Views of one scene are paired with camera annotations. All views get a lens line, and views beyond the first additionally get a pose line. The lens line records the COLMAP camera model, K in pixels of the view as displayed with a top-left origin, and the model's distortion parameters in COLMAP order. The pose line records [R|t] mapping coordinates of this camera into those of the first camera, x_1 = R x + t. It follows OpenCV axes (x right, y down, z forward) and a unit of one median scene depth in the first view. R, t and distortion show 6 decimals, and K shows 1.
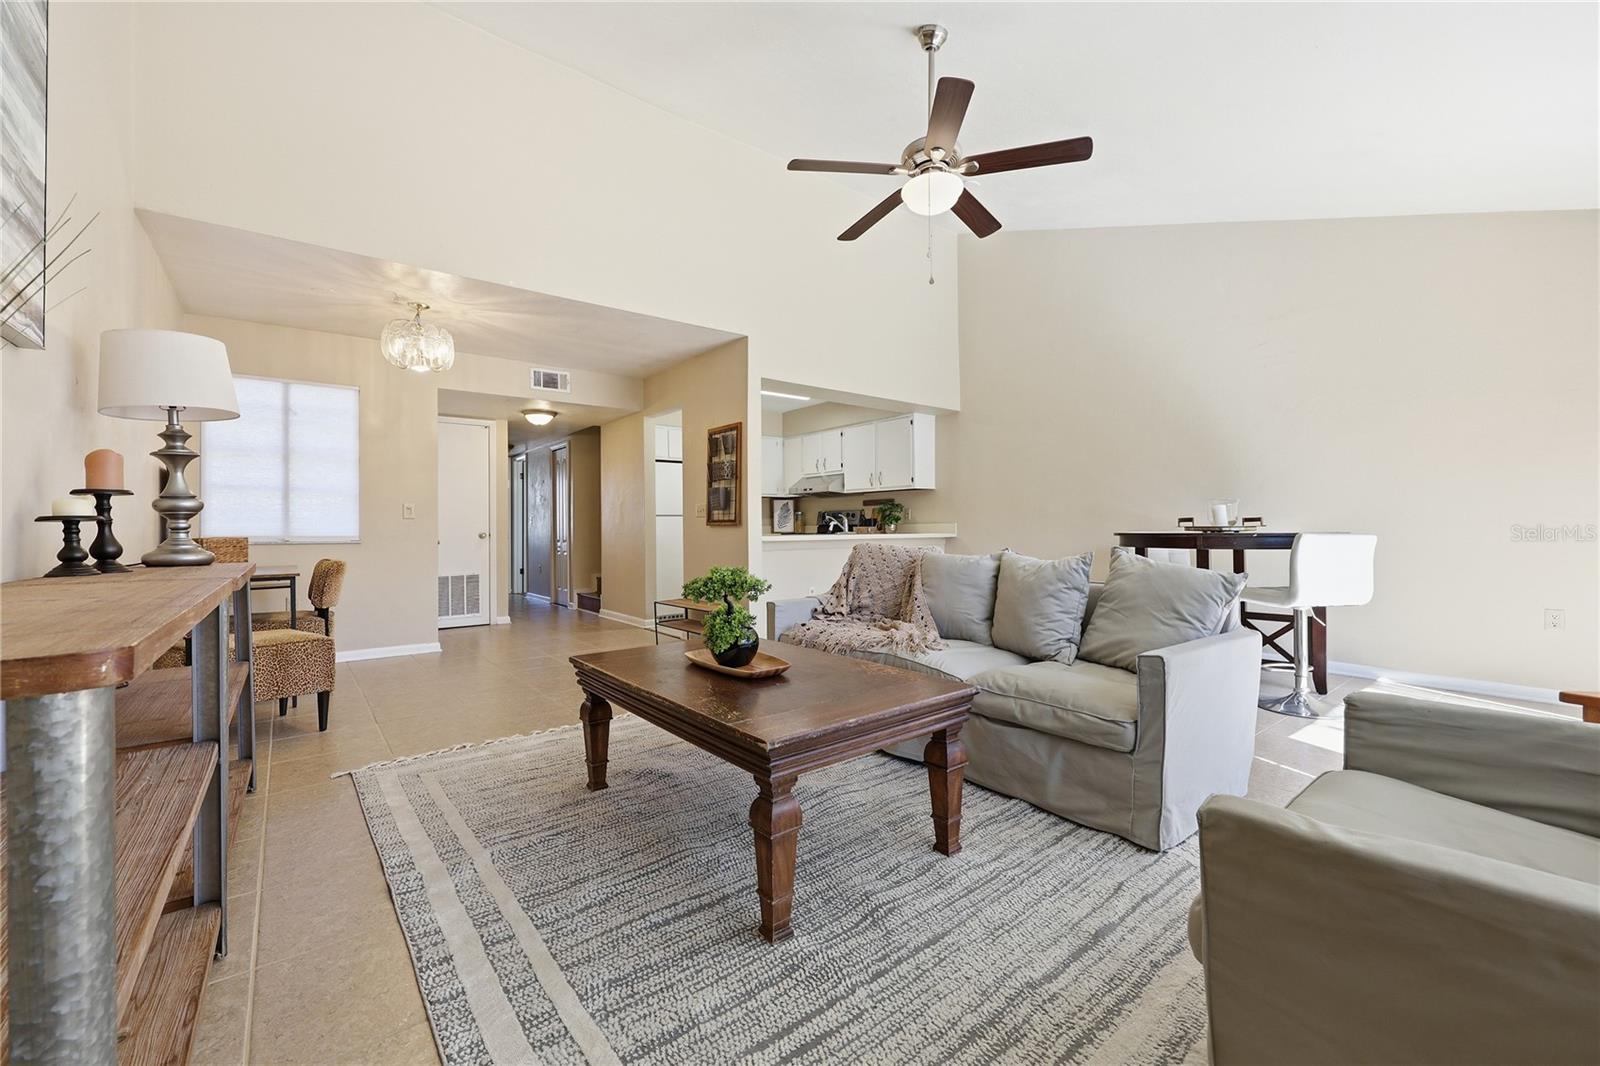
lens RADIAL K [[647.8, 0, 807.6], [0, 647.8, 527.7], [0, 0, 1]] dist [0.000328, -0.000043]
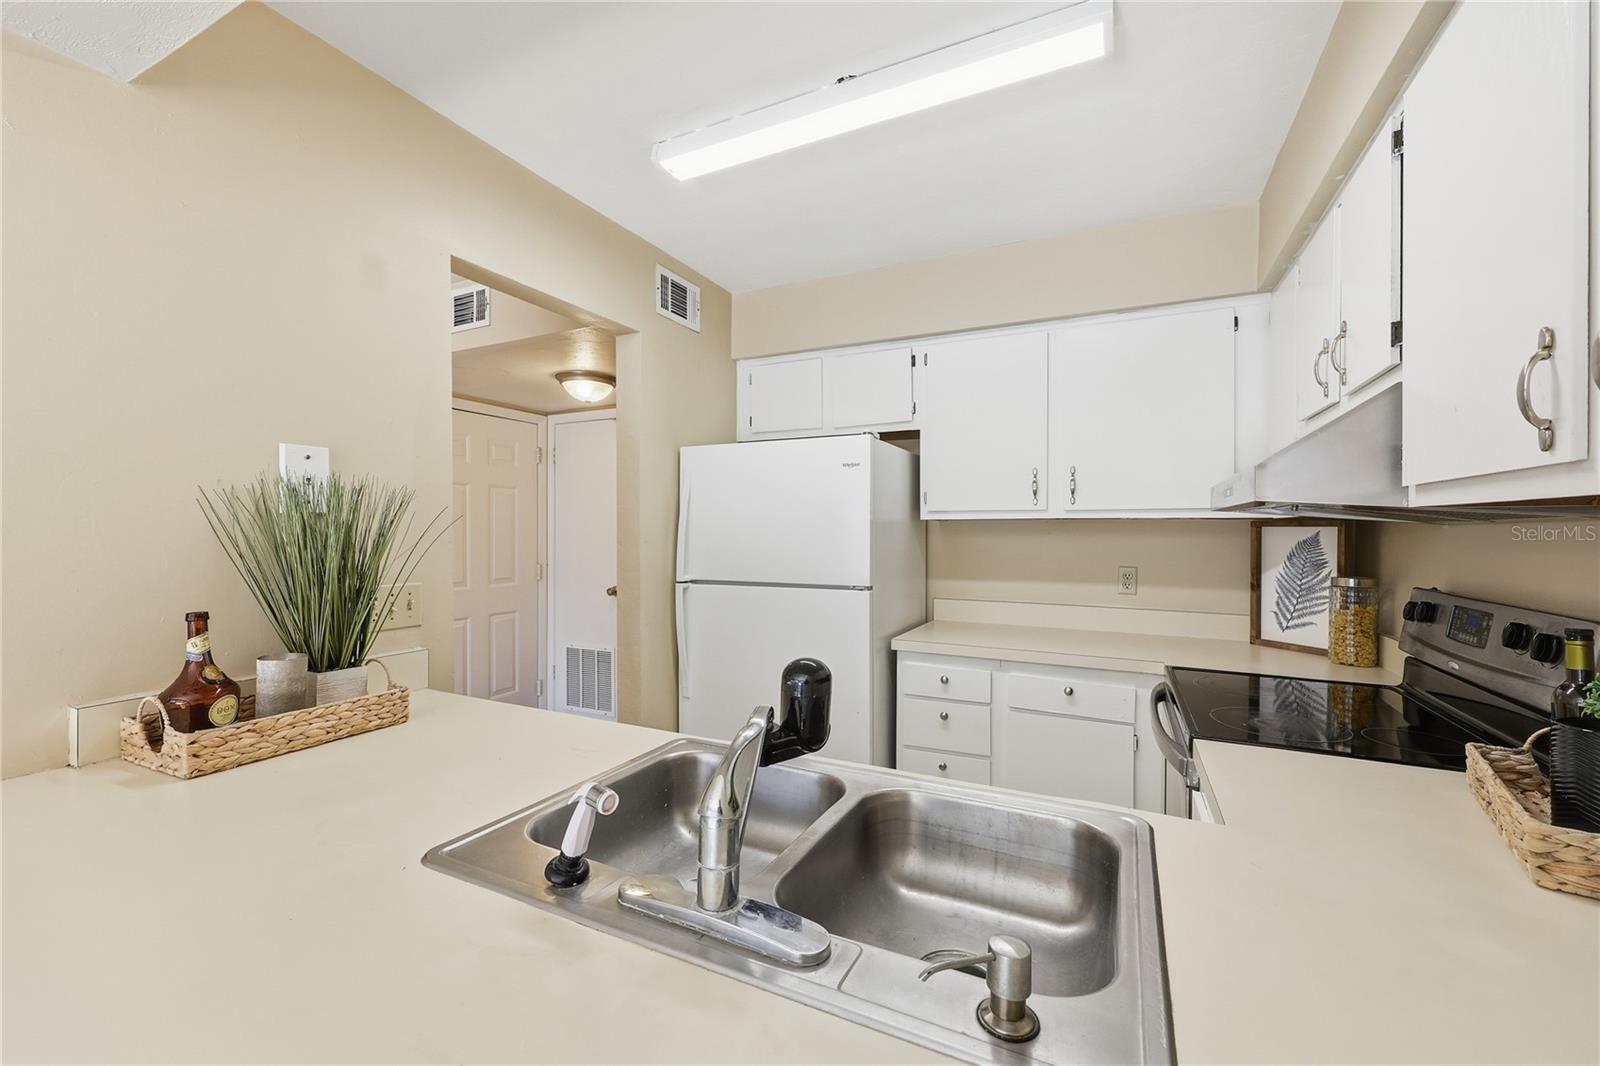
lens RADIAL K [[647.8, 0, 807.6], [0, 647.8, 527.7], [0, 0, 1]] dist [0.000328, -0.000043]
pose [[0.423530, 0.010867, -0.905817, 0.225658], [-0.004450, 0.999941, 0.009915, -0.082948], [0.905871, -0.000168, 0.423553, 1.300129]]
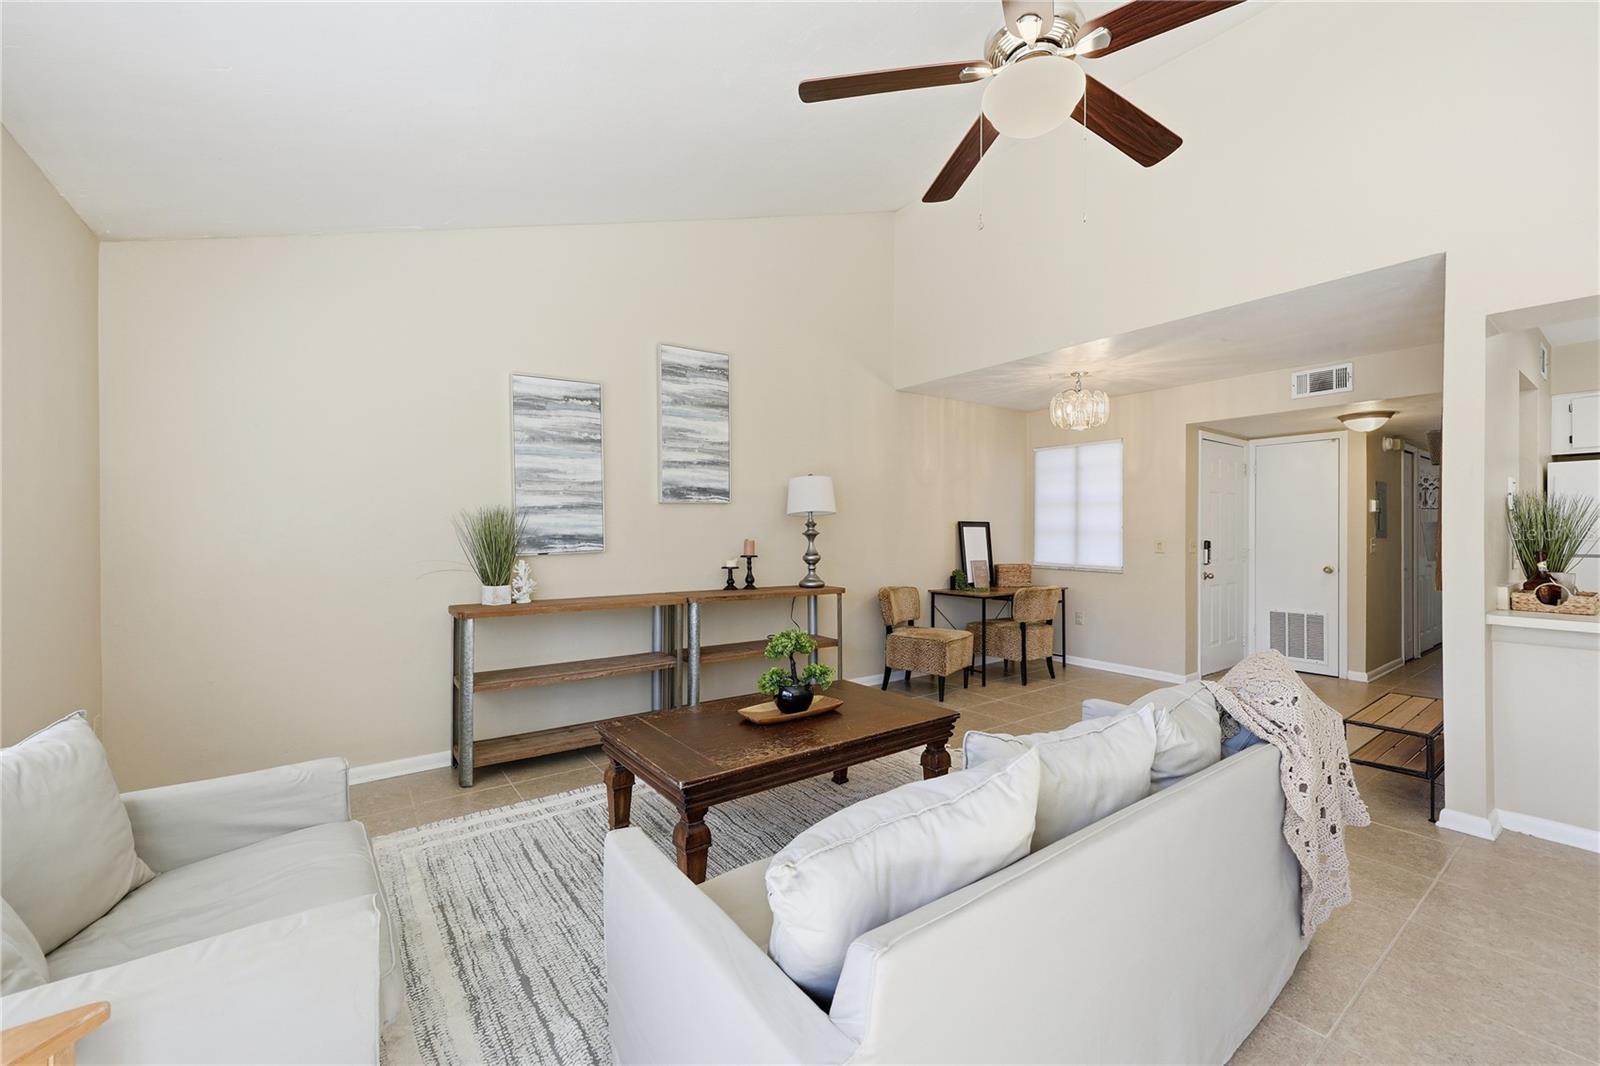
lens RADIAL K [[647.8, 0, 807.6], [0, 647.8, 527.7], [0, 0, 1]] dist [0.000328, -0.000043]
pose [[-0.032943, 0.004538, -0.999447, 0.525474], [0.000054, 0.999990, 0.004539, -0.067644], [0.999457, 0.000095, -0.032943, 0.505421]]
